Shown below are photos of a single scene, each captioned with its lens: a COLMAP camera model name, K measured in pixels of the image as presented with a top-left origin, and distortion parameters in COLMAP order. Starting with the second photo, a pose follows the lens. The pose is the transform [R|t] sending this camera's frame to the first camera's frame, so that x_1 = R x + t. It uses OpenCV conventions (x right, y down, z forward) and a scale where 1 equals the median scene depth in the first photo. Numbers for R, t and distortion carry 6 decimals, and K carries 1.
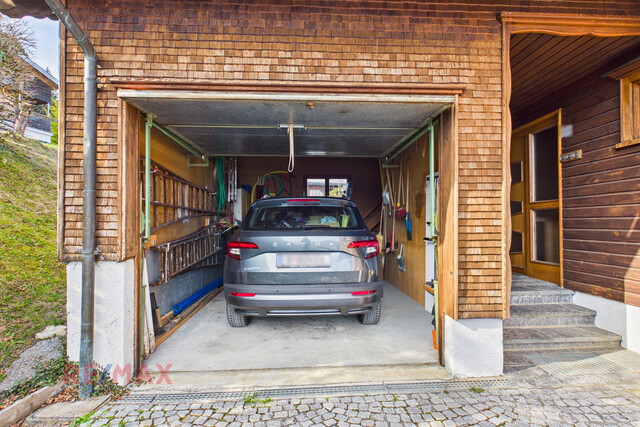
lens RADIAL K [[326.4, 0, 319.9], [0, 326.4, 217.1], [0, 0, 1]] dist [-0.000381, 0.000480]
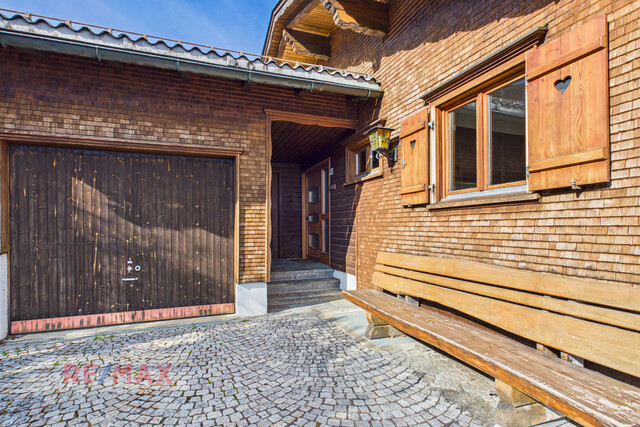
lens RADIAL K [[326.4, 0, 320.9], [0, 326.4, 228.2], [0, 0, 1]] dist [-0.000381, 0.000480]
pose [[0.953134, -0.000538, 0.302549, 0.310791], [-0.006988, 0.999693, 0.023792, -0.027448], [-0.302469, -0.024791, 0.952837, -0.784232]]
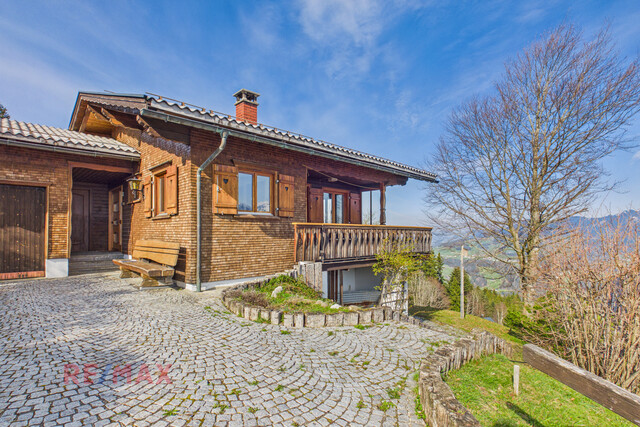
lens RADIAL K [[326.4, 0, 321.7], [0, 326.4, 230.0], [0, 0, 1]] dist [-0.000381, 0.000480]
pose [[0.748758, 0.010995, 0.662753, 0.312541], [-0.019336, 0.999799, 0.005259, -0.025098], [-0.662562, -0.016752, 0.748820, -2.988438]]
